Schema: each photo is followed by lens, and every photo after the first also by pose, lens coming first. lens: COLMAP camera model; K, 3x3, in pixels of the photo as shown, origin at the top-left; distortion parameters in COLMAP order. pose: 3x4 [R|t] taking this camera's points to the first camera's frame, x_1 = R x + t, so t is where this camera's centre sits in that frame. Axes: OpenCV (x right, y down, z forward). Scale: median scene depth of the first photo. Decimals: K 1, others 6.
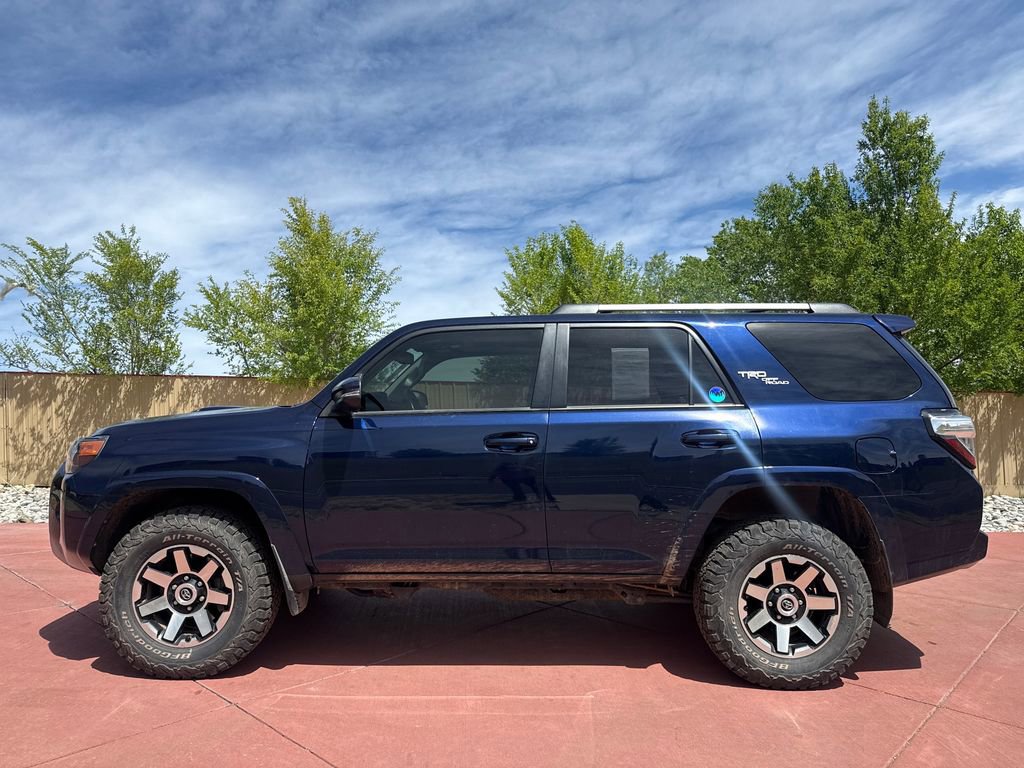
lens RADIAL K [[737.3, 0, 512.0], [0, 737.3, 362.2], [0, 0, 1]] dist [0.024837, -0.012377]
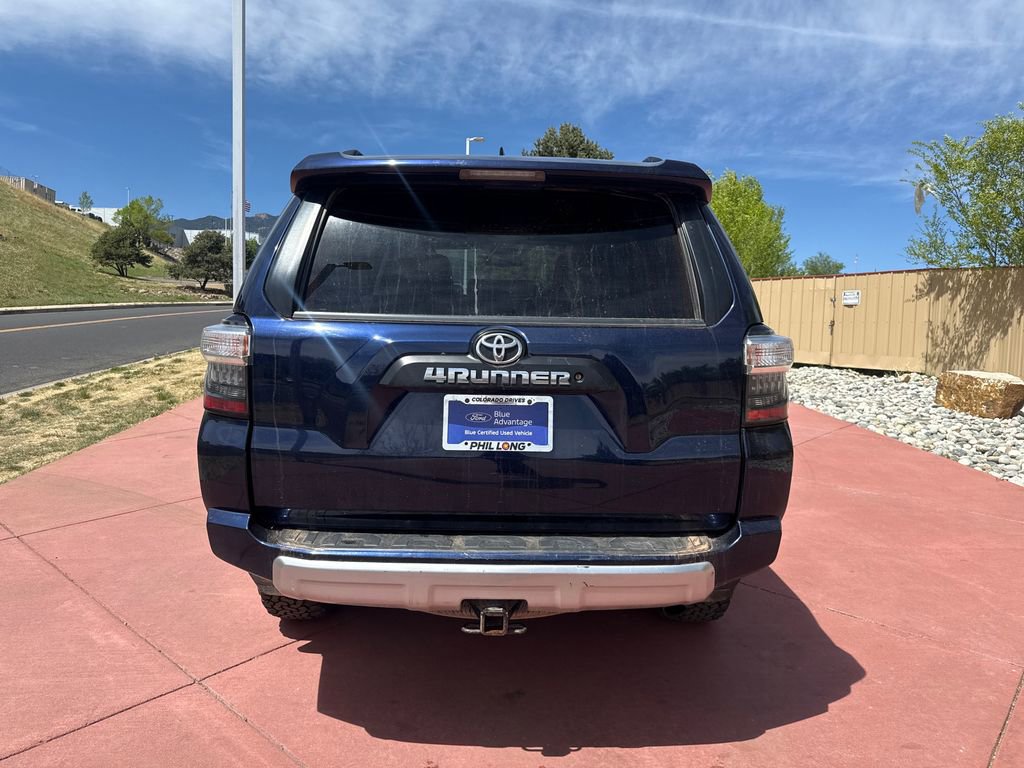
lens RADIAL K [[742.0, 0, 504.1], [0, 742.0, 384.3], [0, 0, 1]] dist [0.004415, -0.001168]
pose [[-0.005239, 0.124991, -0.992144, 1.228058], [0.041531, 0.991329, 0.124669, 0.067825], [0.999123, -0.040552, -0.010384, 1.263545]]
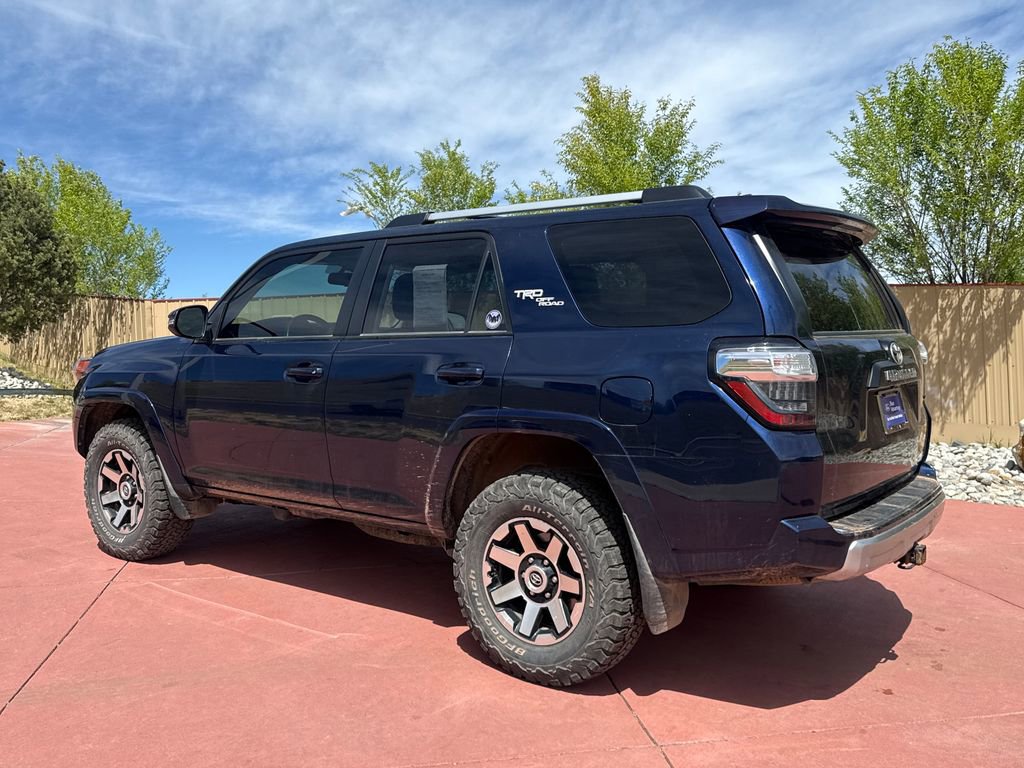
lens RADIAL K [[941.2, 0, 500.0], [0, 941.2, 344.7], [0, 0, 1]] dist [0.059992, 0.000000]
pose [[0.791537, 0.010301, -0.611034, 0.960524], [0.046131, 0.995998, 0.076549, -0.008198], [0.609377, -0.088779, 0.787895, 0.185301]]
